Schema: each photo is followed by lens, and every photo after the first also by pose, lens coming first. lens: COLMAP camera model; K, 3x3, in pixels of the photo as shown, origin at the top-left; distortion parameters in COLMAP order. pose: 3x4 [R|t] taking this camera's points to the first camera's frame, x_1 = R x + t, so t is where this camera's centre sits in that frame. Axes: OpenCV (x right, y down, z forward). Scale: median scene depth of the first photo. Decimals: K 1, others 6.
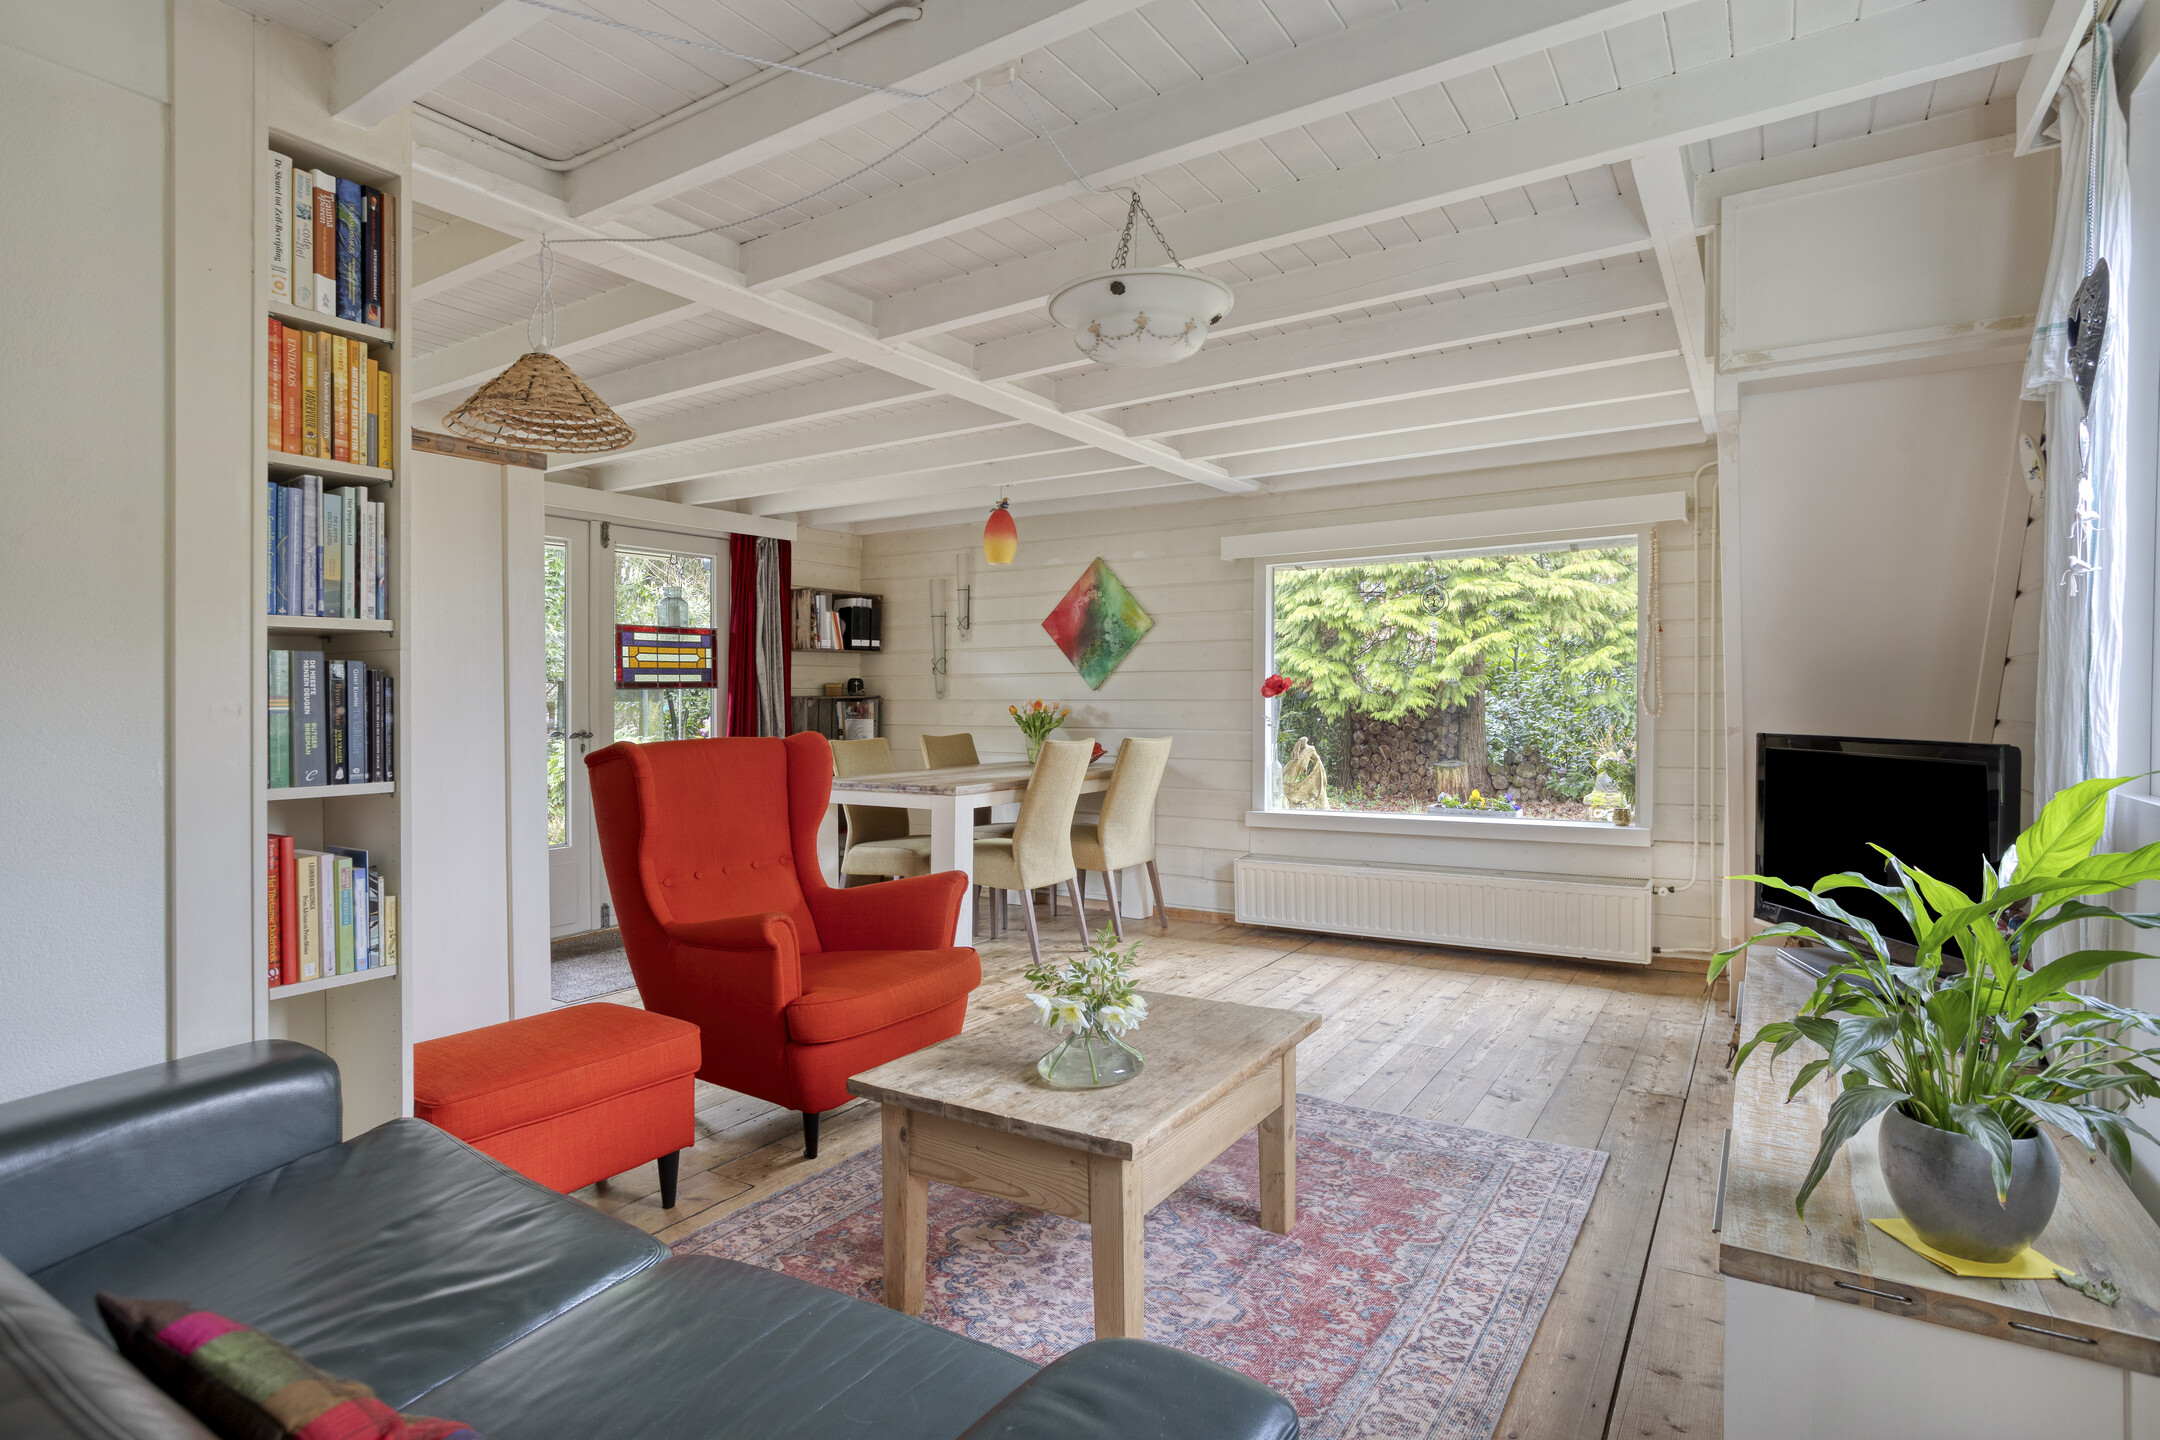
lens RADIAL K [[1119.7, 0, 1110.1], [0, 1119.7, 749.7], [0, 0, 1]] dist [-0.046054, 0.026789]
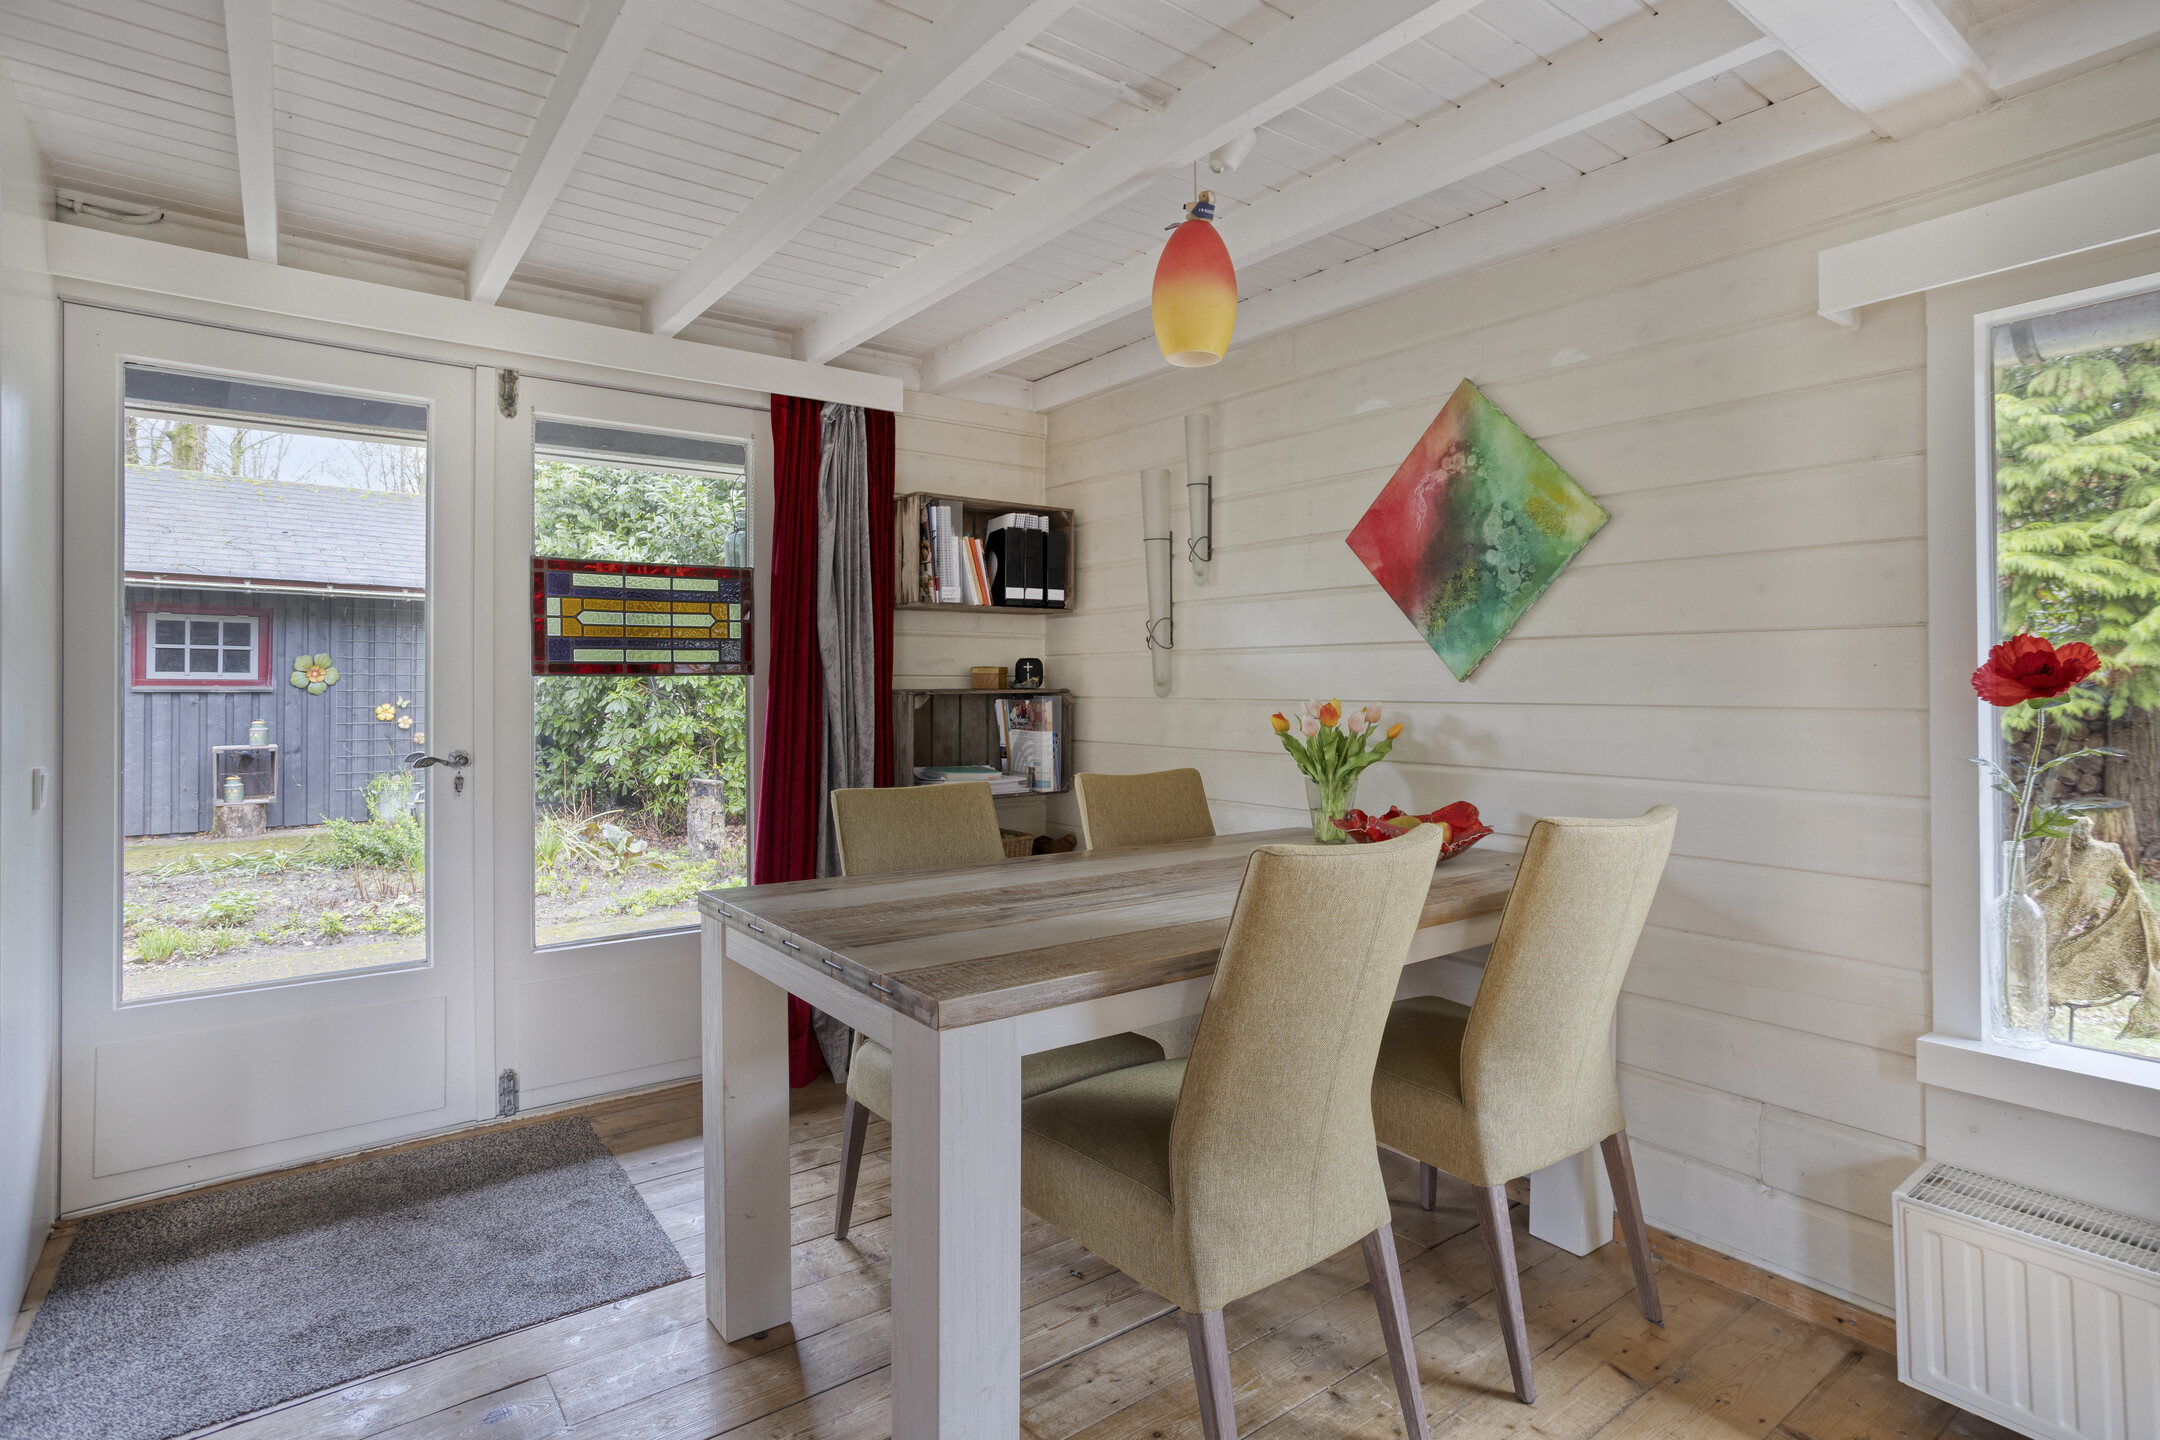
lens RADIAL K [[1129.5, 0, 1111.8], [0, 1129.5, 642.1], [0, 0, 1]] dist [-0.021116, 0.000442]
pose [[0.941820, -0.008870, -0.336000, 0.005377], [-0.020548, 0.996263, -0.083897, -0.028592], [0.335488, 0.085920, 0.938118, 0.543337]]
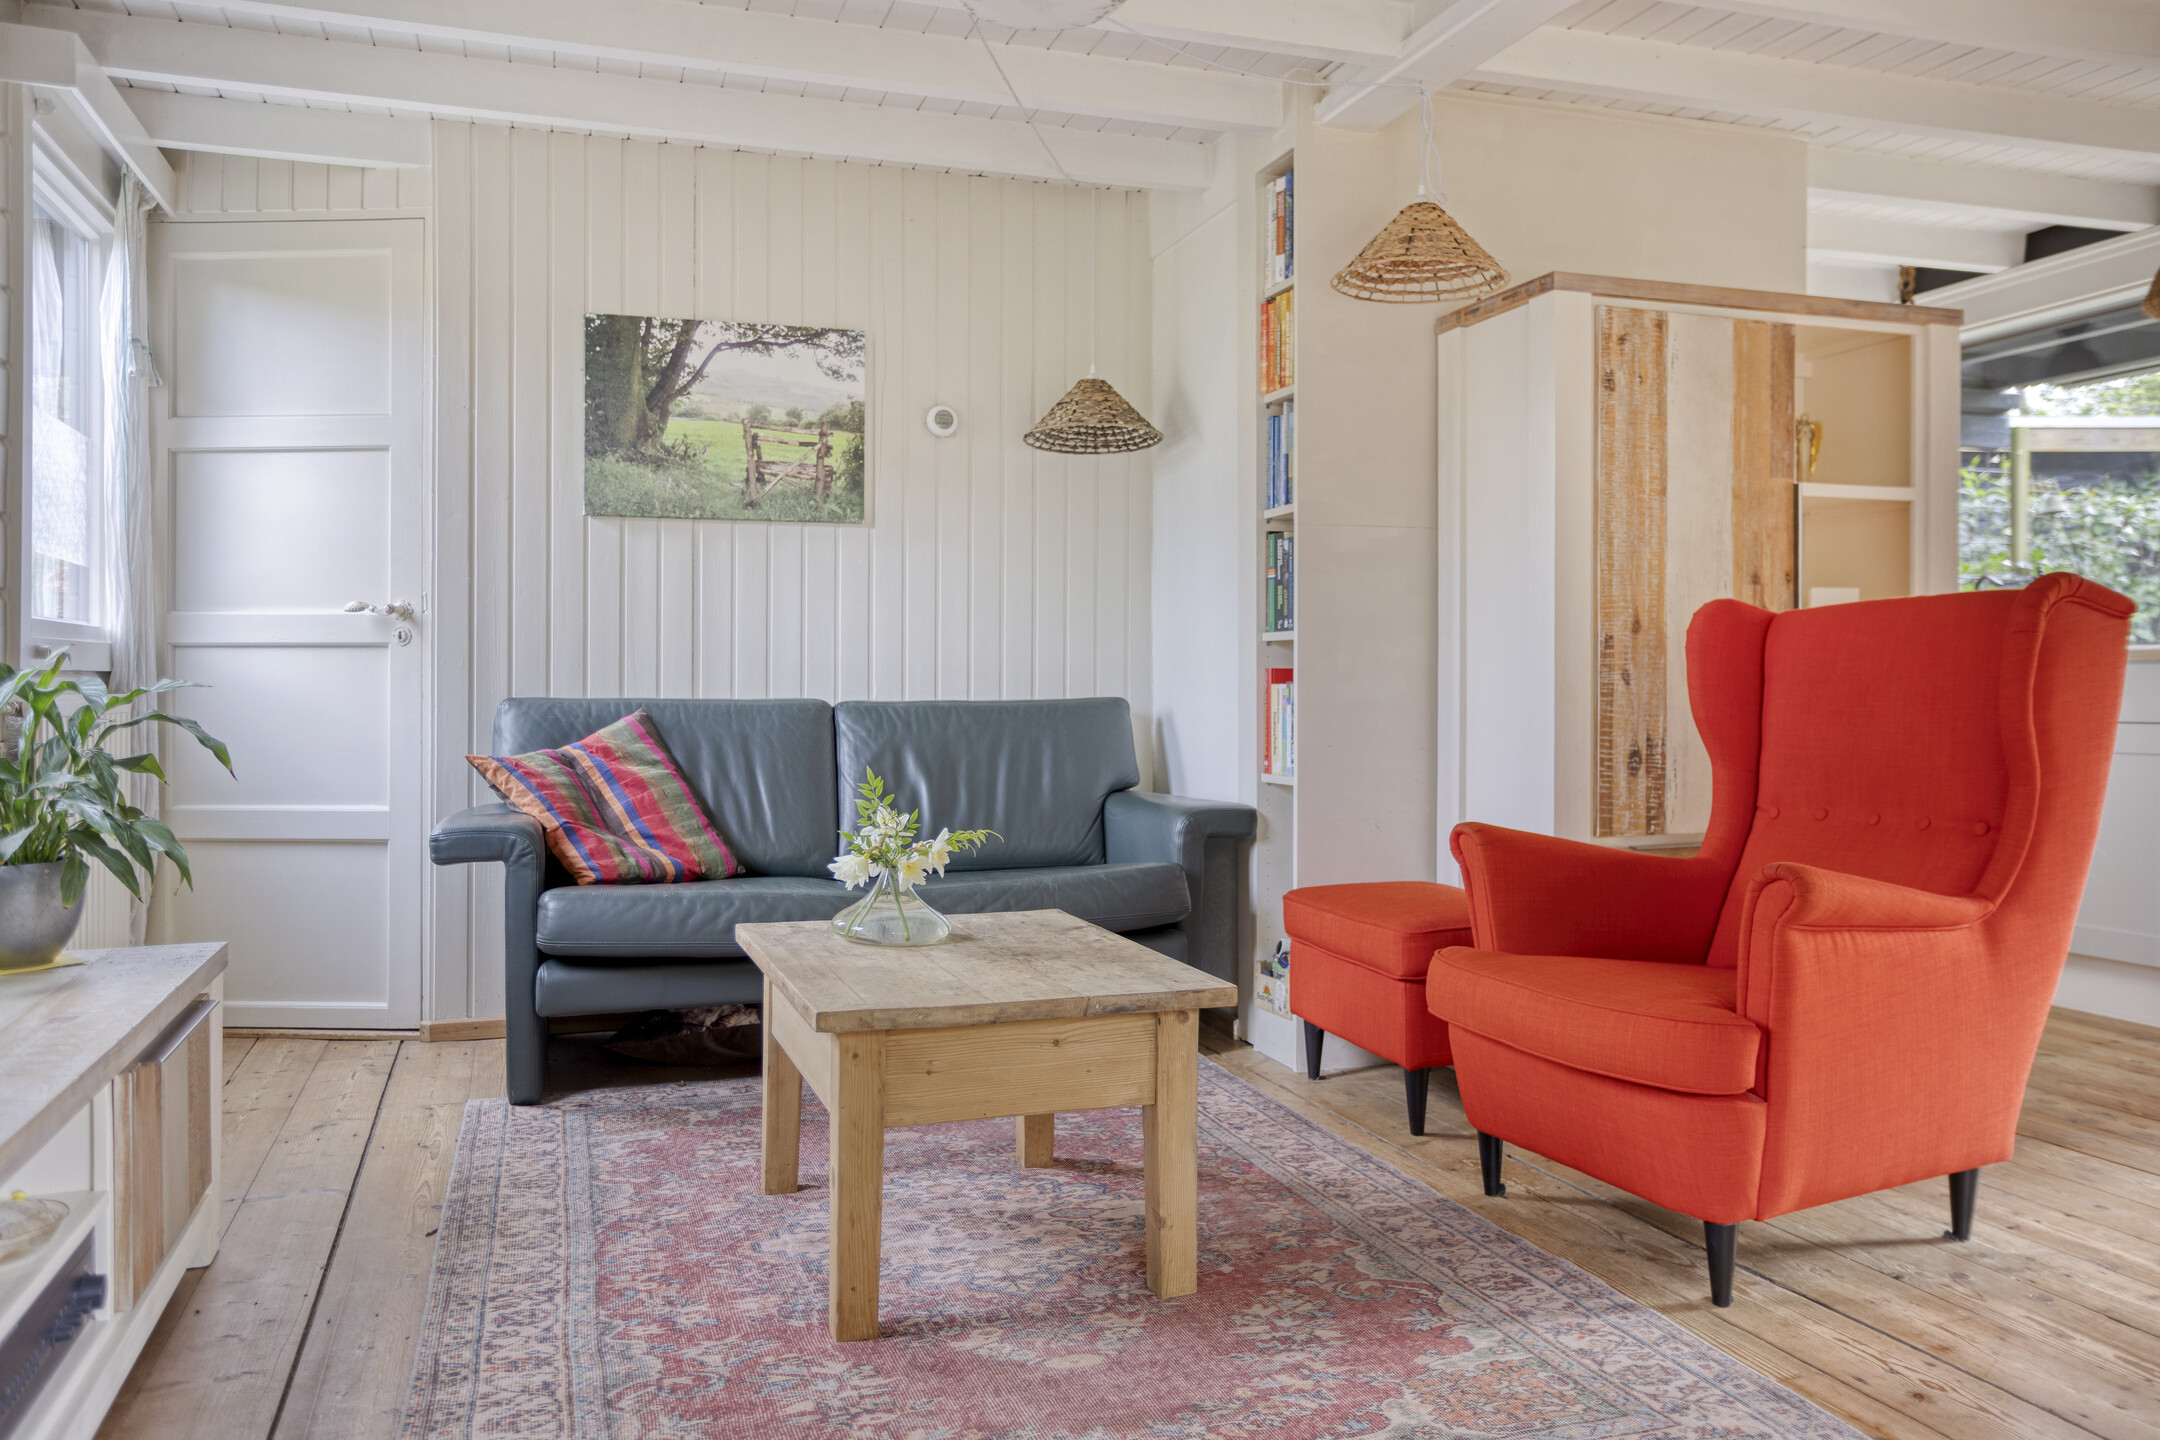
lens RADIAL K [[1593.5, 0, 1095.2], [0, 1593.5, 689.9], [0, 0, 1]] dist [-0.005658, 0.010209]
pose [[-0.627655, 0.015692, -0.778333, 0.304925], [-0.026154, 0.998807, 0.041228, 0.009025], [0.778052, 0.046234, -0.626496, 0.661293]]
